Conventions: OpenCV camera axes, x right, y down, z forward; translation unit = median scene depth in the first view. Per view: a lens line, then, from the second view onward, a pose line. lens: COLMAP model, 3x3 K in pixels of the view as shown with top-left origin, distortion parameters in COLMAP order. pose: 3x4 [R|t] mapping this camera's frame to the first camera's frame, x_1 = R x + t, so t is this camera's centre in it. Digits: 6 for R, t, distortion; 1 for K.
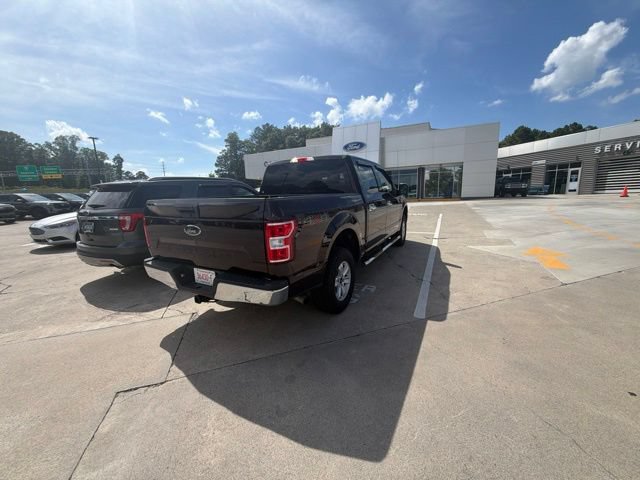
lens RADIAL K [[257.0, 0, 321.6], [0, 257.0, 243.2], [0, 0, 1]] dist [0.001189, -0.000268]
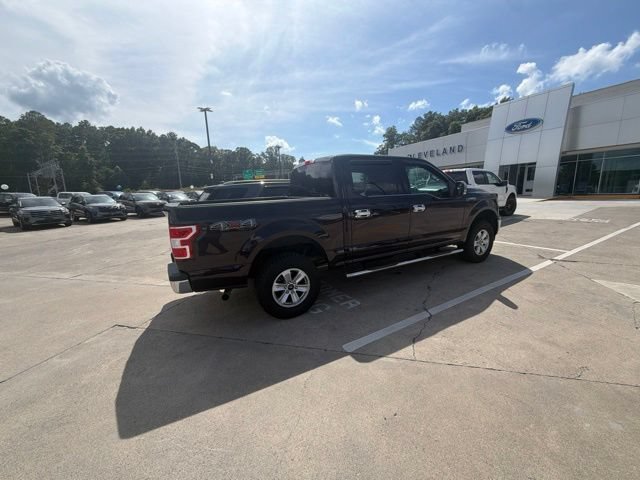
lens RADIAL K [[257.0, 0, 320.5], [0, 257.0, 242.8], [0, 0, 1]] dist [0.001189, -0.000268]
pose [[0.825364, 0.109641, -0.553853, 0.097716], [-0.096815, 0.993918, 0.052482, -0.012321], [0.556238, 0.010305, 0.830959, 0.033065]]
